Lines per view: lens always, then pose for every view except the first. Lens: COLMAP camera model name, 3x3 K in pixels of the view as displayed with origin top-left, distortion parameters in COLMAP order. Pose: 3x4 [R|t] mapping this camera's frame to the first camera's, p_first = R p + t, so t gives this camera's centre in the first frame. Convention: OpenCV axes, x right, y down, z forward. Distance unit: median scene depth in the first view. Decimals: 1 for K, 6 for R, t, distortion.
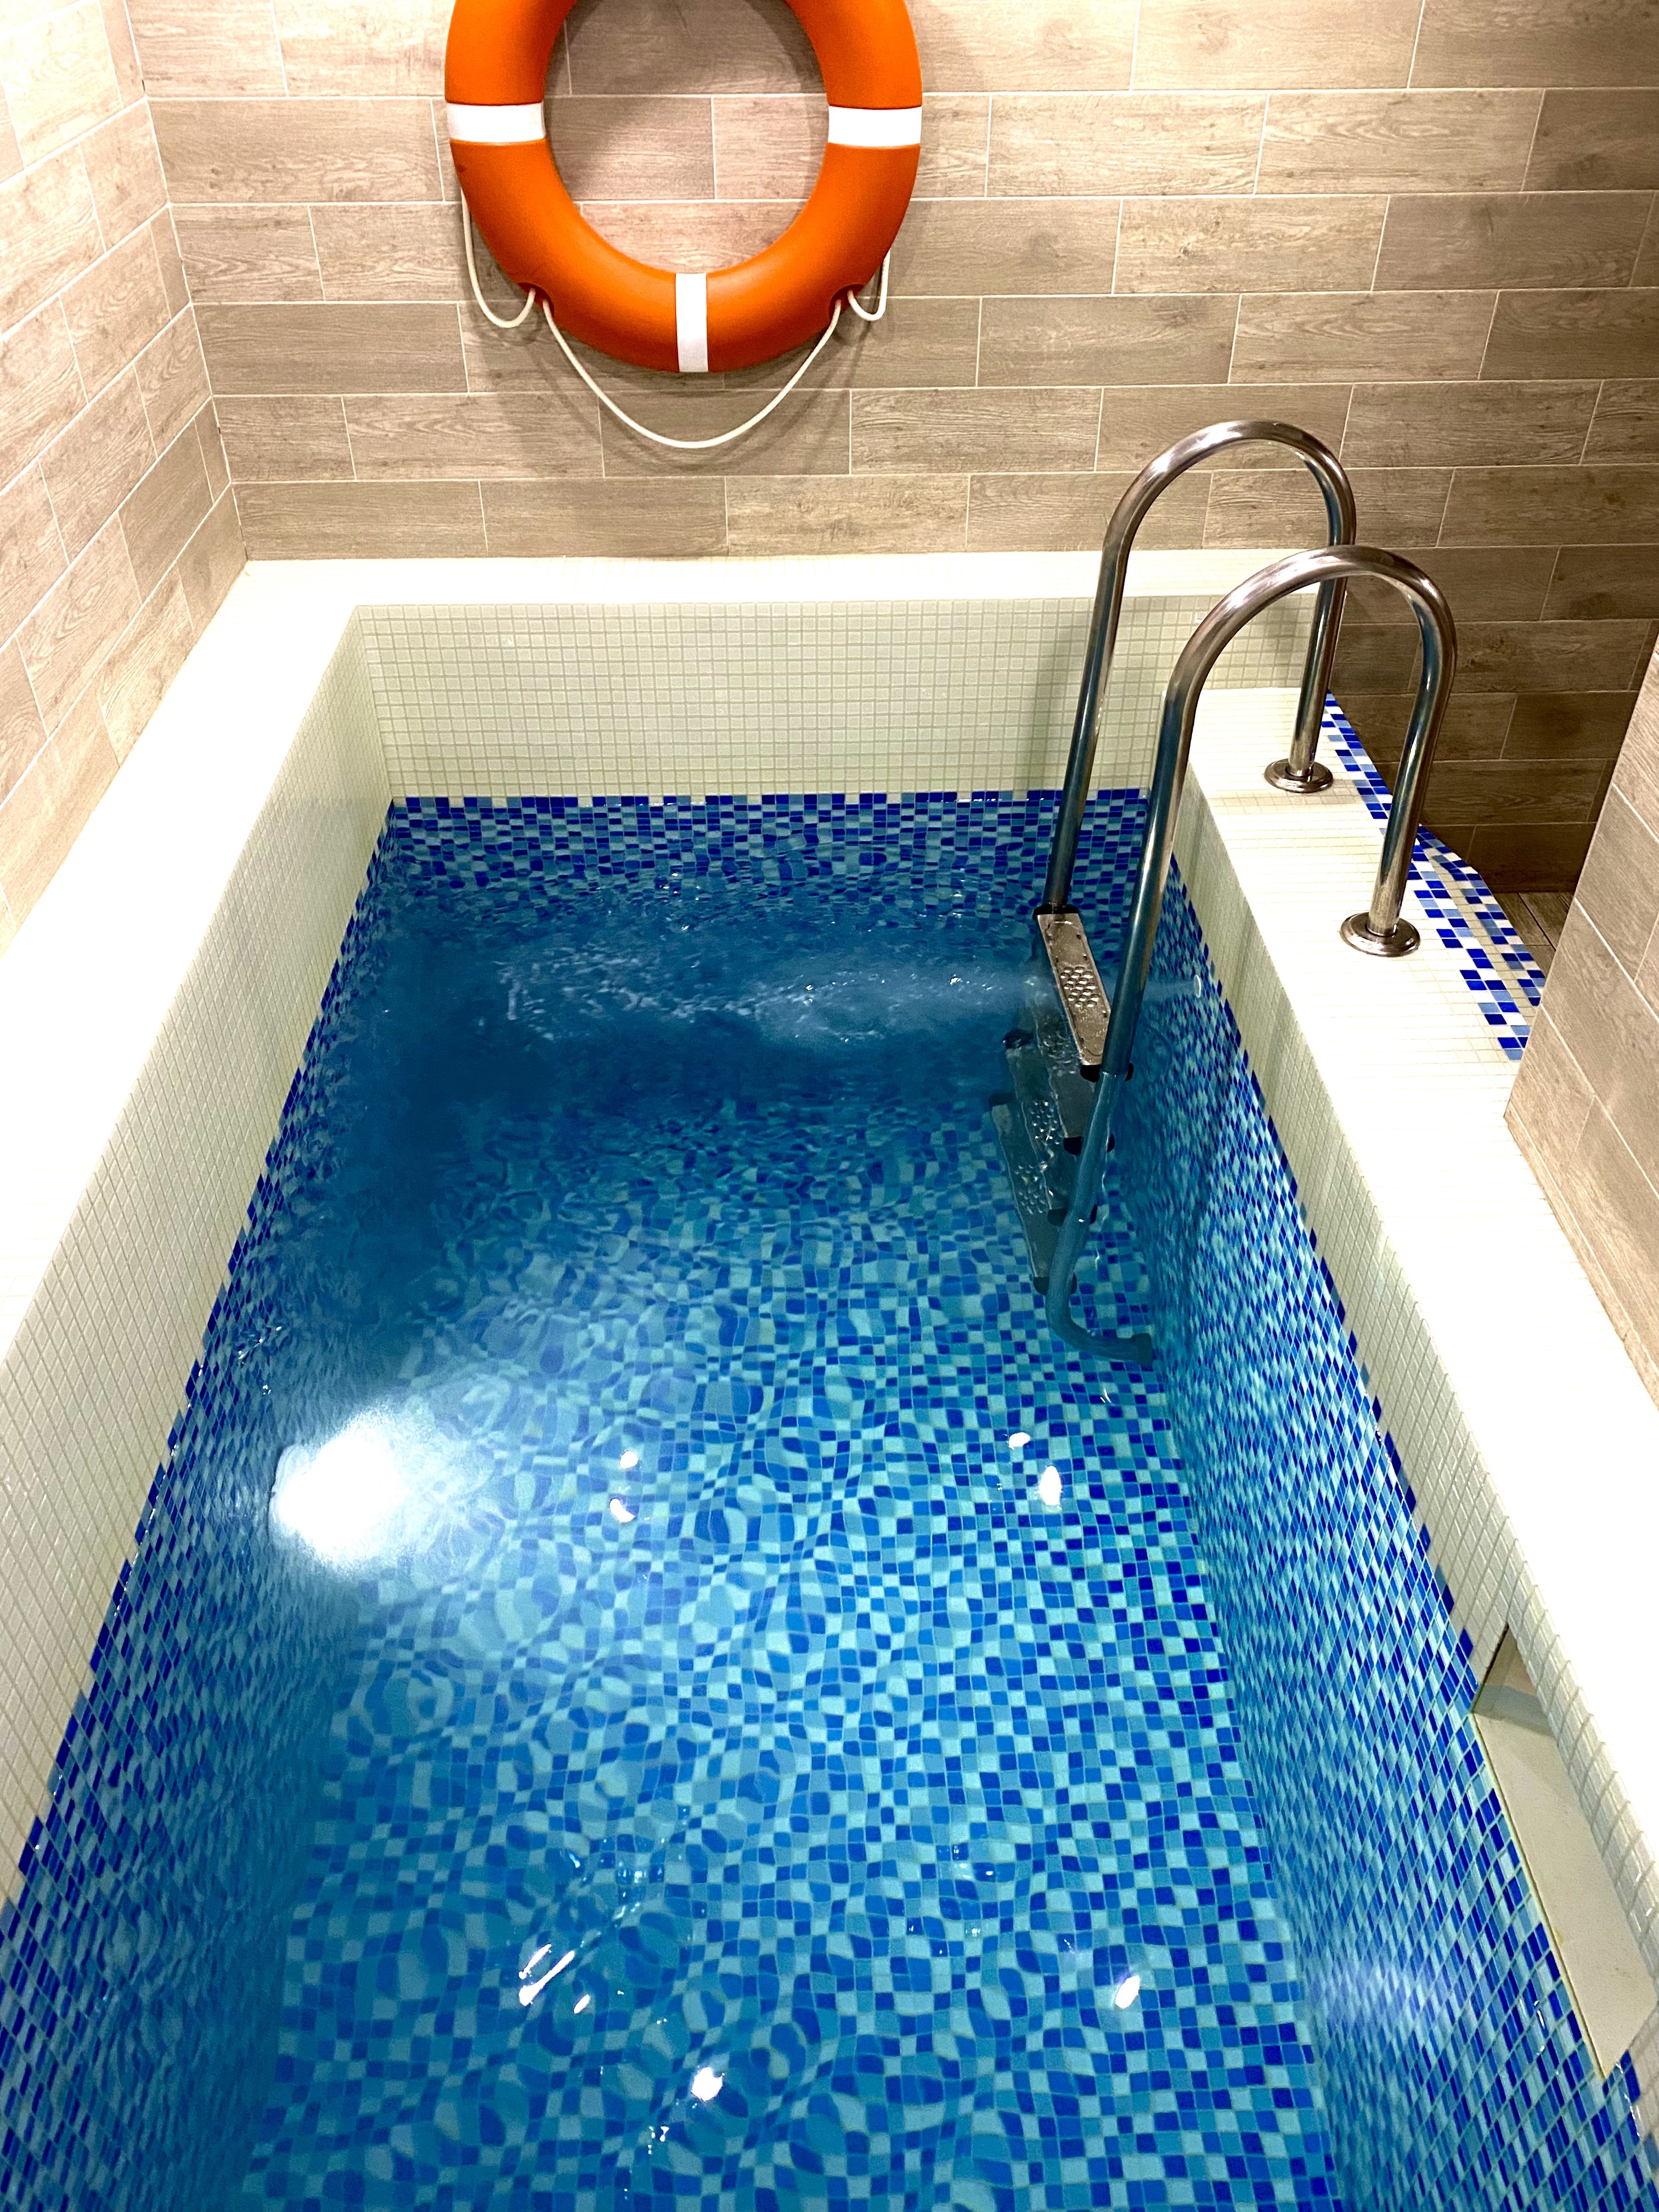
lens RADIAL K [[1683.3, 0, 838.1], [0, 1683.3, 1111.4], [0, 0, 1]] dist [0.018802, -0.010514]
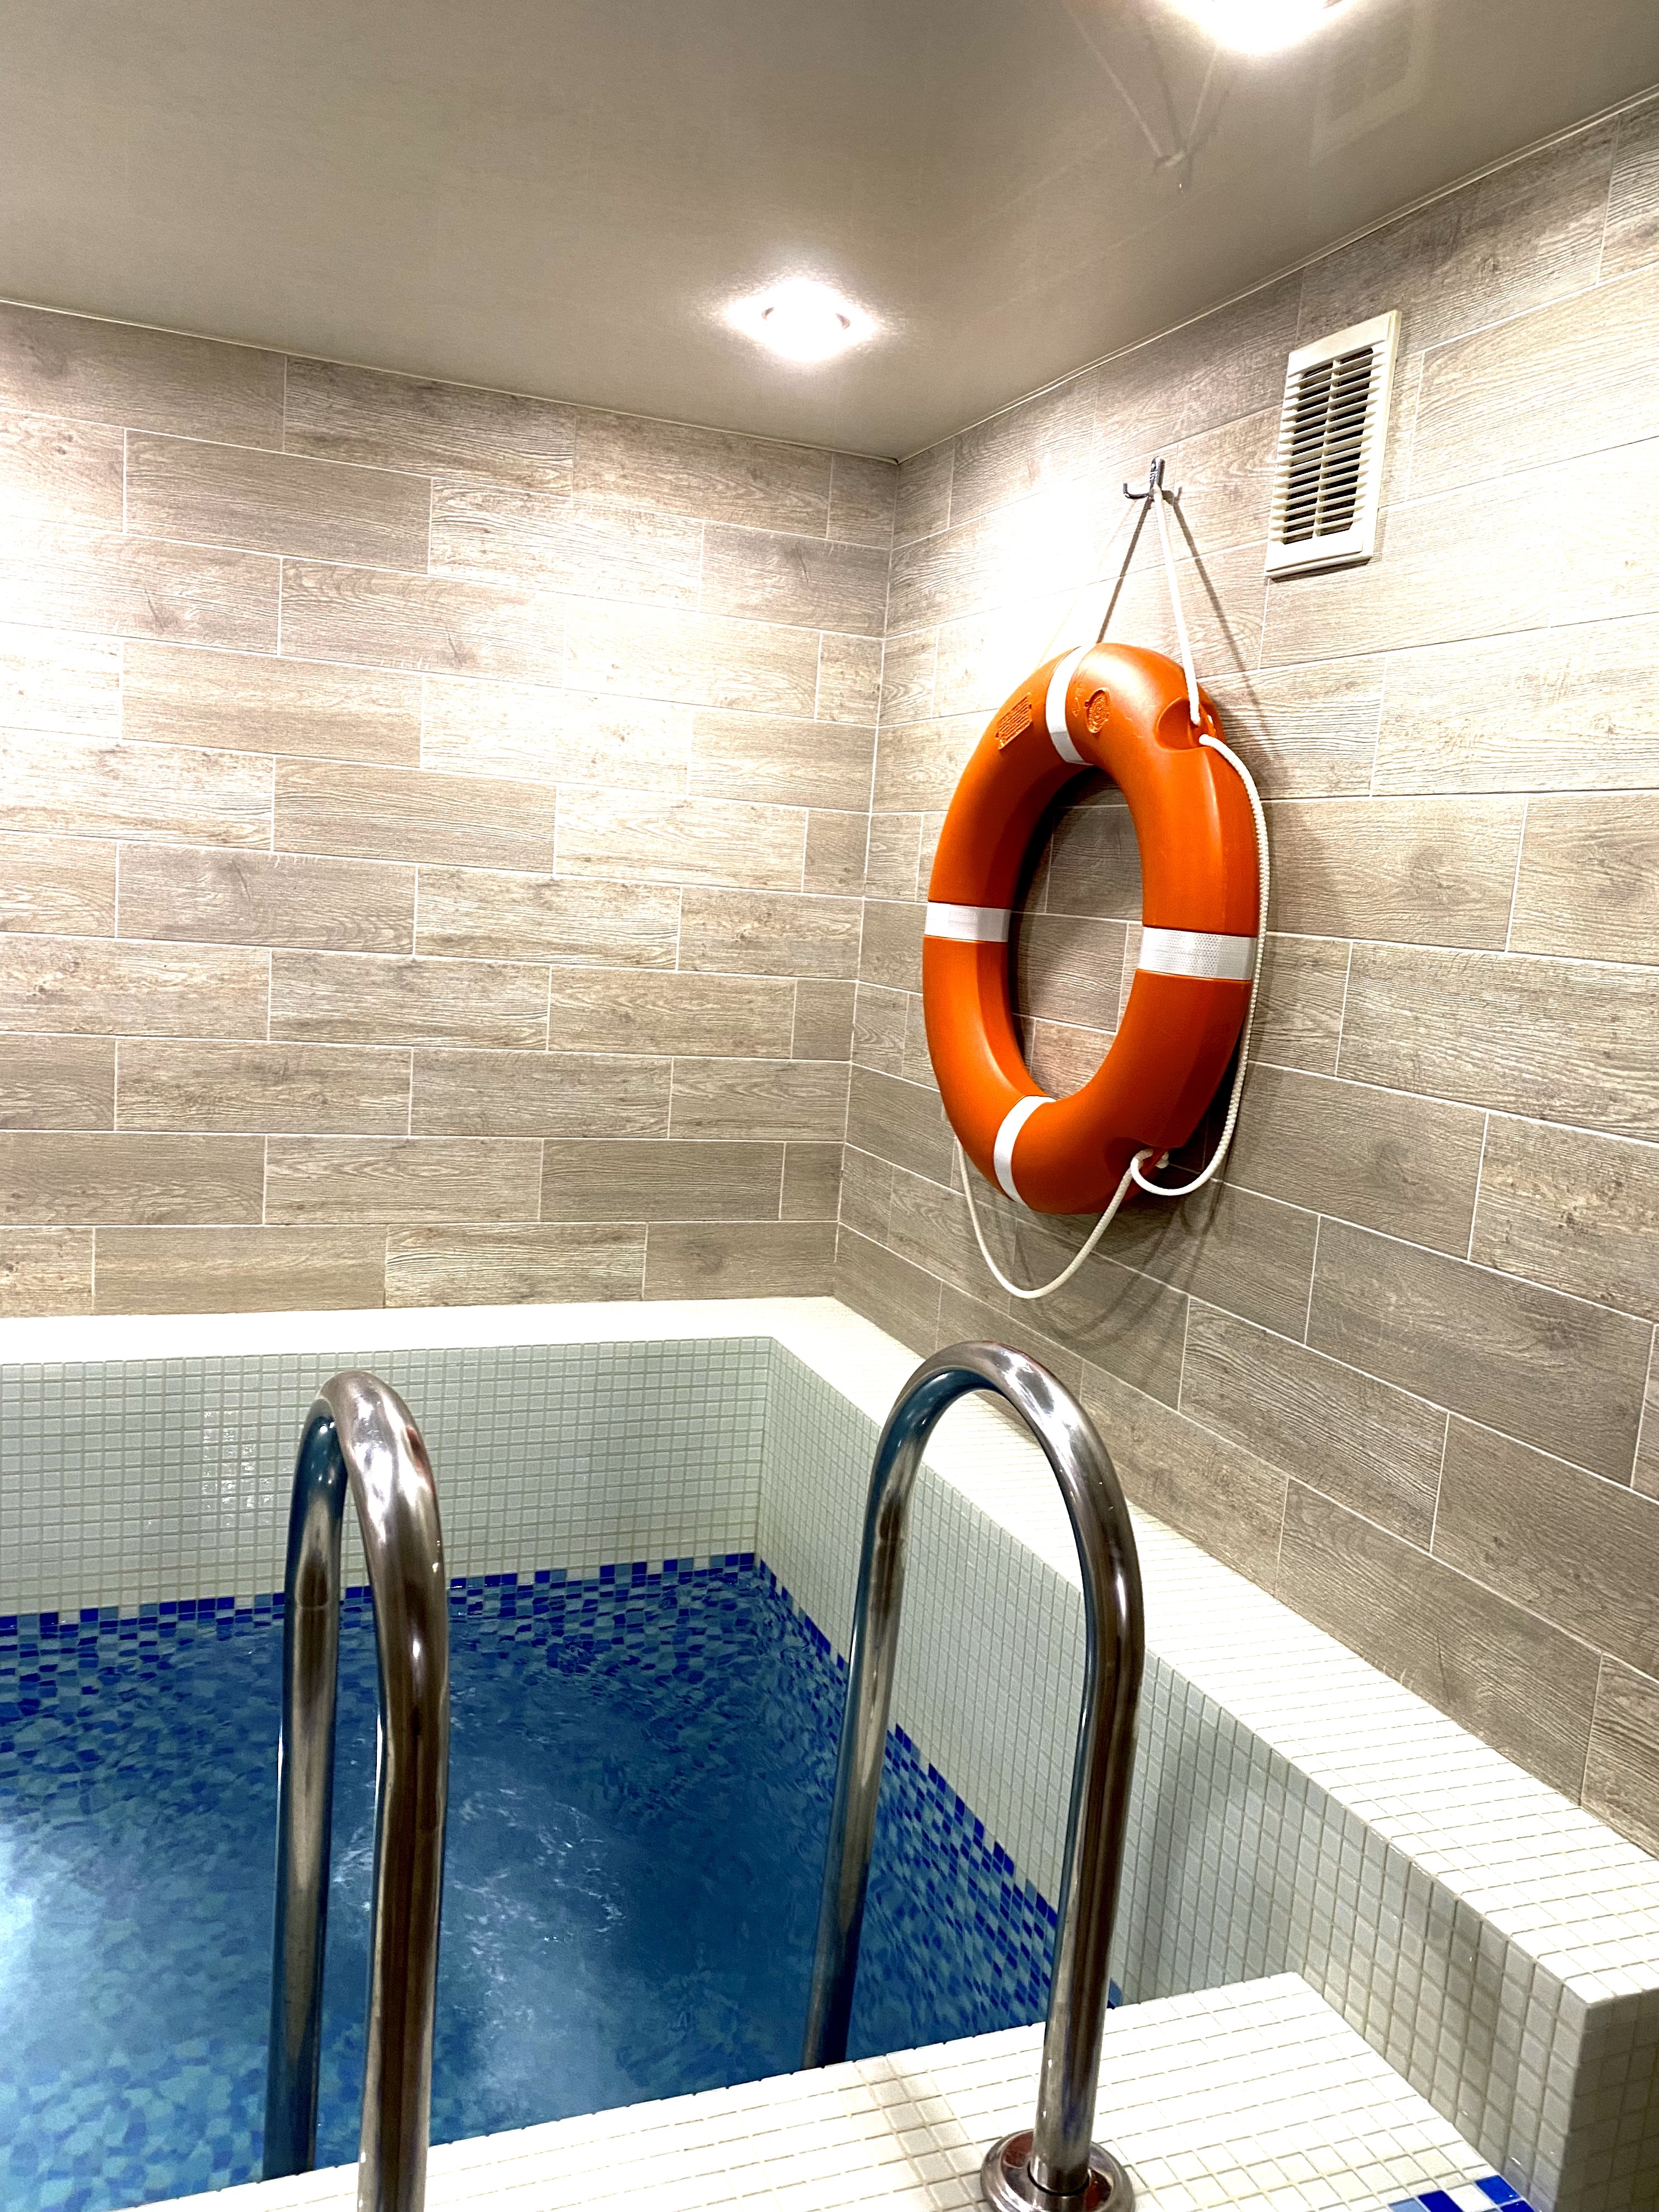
lens RADIAL K [[1683.3, 0, 820.9], [0, 1683.3, 1111.8], [0, 0, 1]] dist [0.018802, -0.010514]
pose [[0.340547, 0.152728, -0.927740, 0.623126], [-0.650960, 0.750284, -0.115434, -0.323636], [0.678439, 0.643232, 0.354927, 0.638209]]
